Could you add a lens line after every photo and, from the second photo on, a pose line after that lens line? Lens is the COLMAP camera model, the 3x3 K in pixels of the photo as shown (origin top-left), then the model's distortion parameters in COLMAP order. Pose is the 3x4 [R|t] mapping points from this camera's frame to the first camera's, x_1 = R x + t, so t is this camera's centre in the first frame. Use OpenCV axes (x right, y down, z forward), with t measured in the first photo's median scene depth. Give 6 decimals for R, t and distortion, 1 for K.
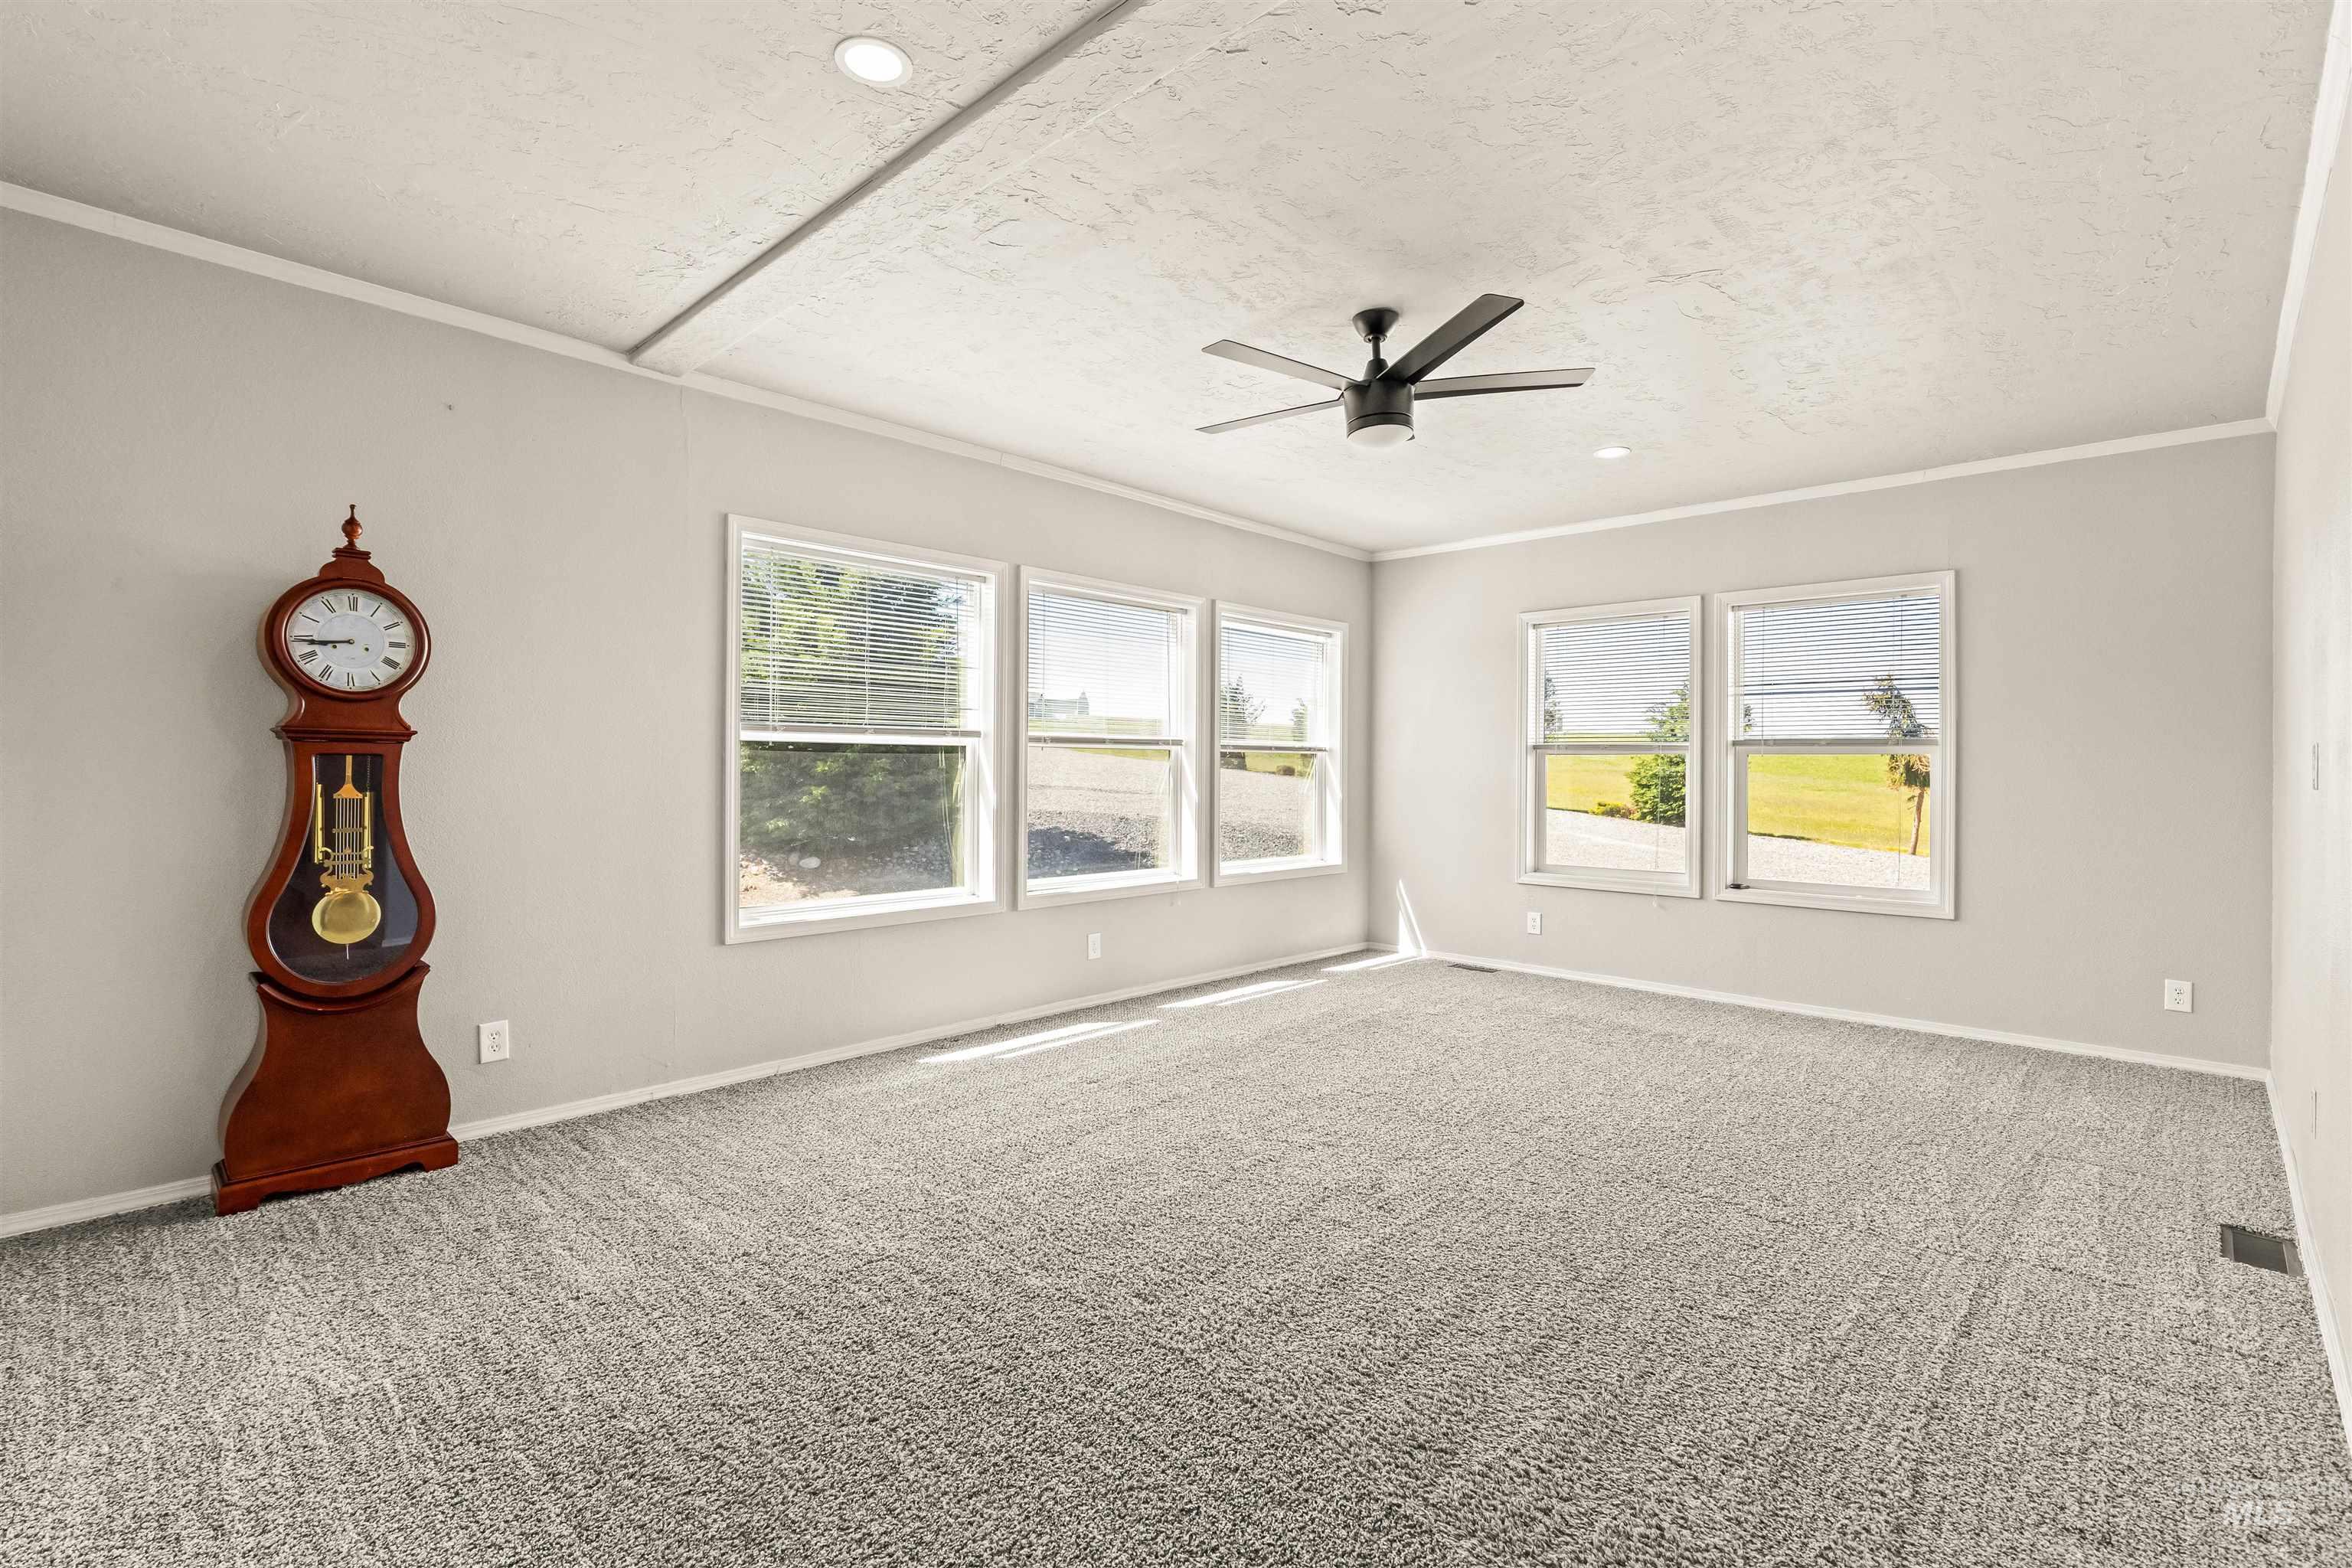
lens RADIAL K [[1056.9, 0, 1157.9], [0, 1056.9, 770.7], [0, 0, 1]] dist [-0.002078, 0.000576]
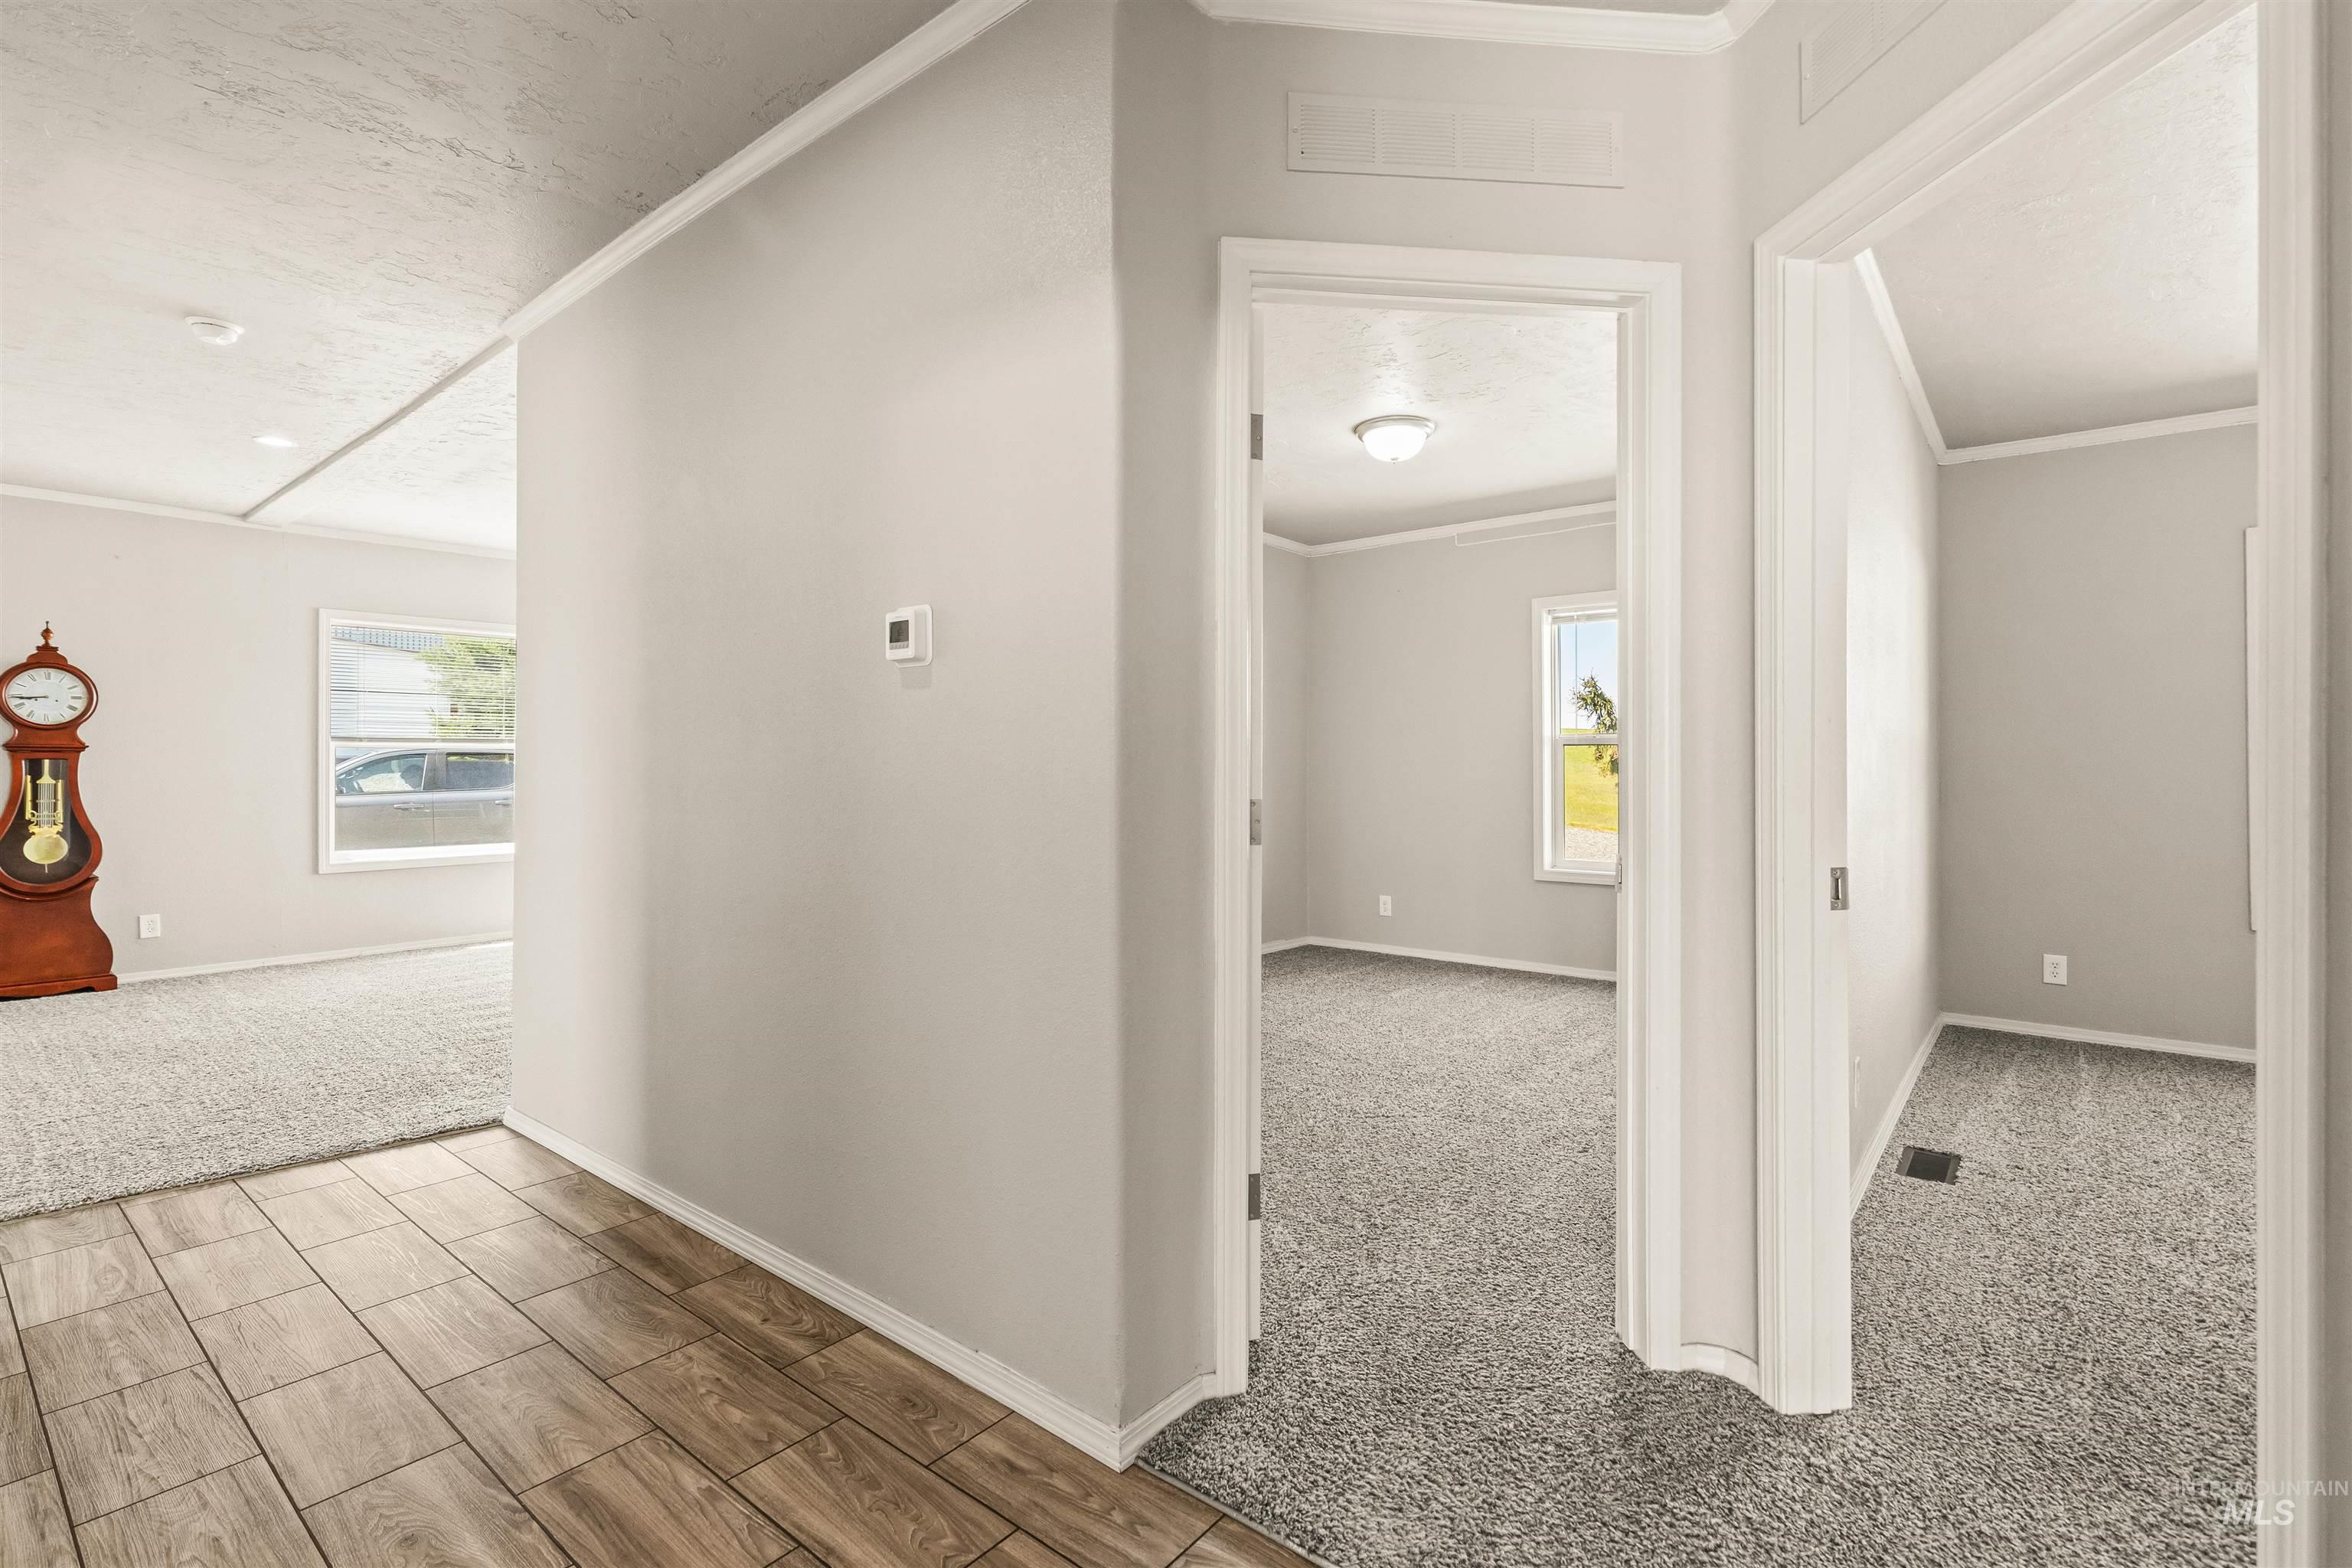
lens RADIAL K [[1089.6, 0, 1201.0], [0, 1089.6, 761.3], [0, 0, 1]] dist [-0.002399, -0.000666]
pose [[0.996454, -0.010155, 0.083527, 1.031813], [0.010620, 0.999930, -0.005124, 0.018810], [-0.083470, 0.005993, 0.996492, -1.001063]]
